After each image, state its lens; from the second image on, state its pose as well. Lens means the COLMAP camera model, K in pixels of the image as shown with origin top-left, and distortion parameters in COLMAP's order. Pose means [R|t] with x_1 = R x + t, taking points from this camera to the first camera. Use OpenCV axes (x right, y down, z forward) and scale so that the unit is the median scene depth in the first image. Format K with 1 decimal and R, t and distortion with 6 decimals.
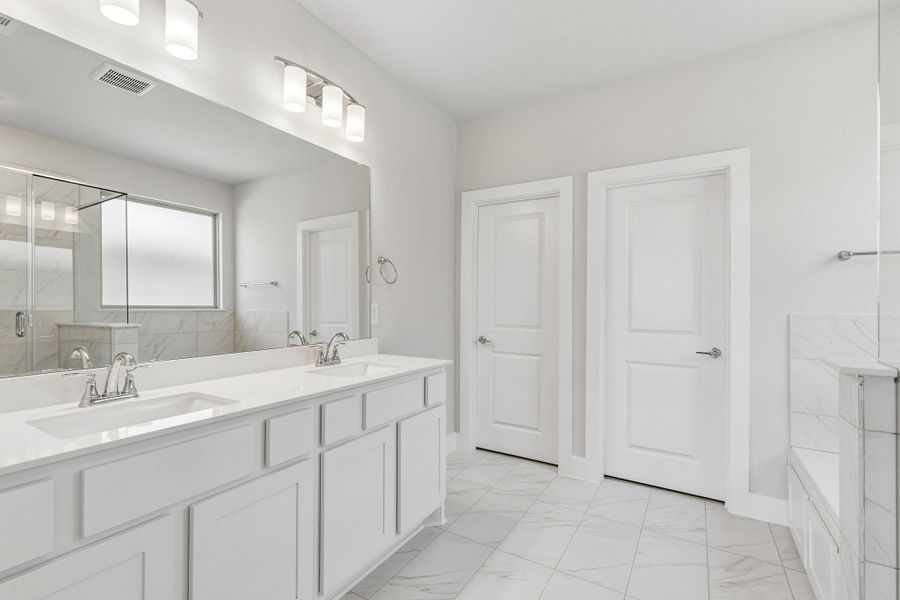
lens RADIAL K [[422.5, 0, 450.0], [0, 422.5, 300.0], [0, 0, 1]] dist [0.076929, -0.000201]
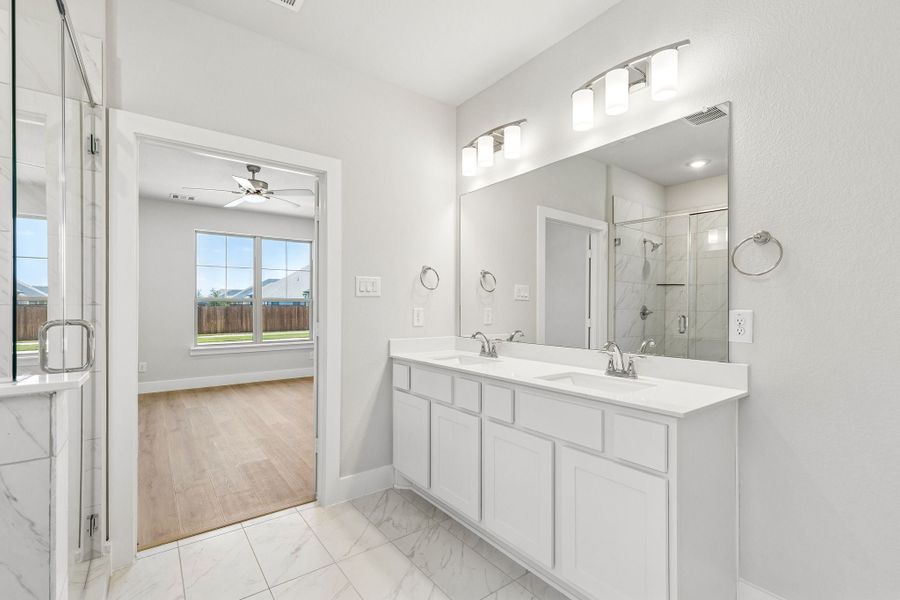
lens RADIAL K [[406.1, 0, 447.1], [0, 406.1, 303.9], [0, 0, 1]] dist [0.004354, -0.000750]
pose [[-0.330710, -0.001837, -0.943731, 0.806235], [-0.008767, 0.999961, 0.001126, 0.003630], [0.943692, 0.008647, -0.330713, 1.161679]]
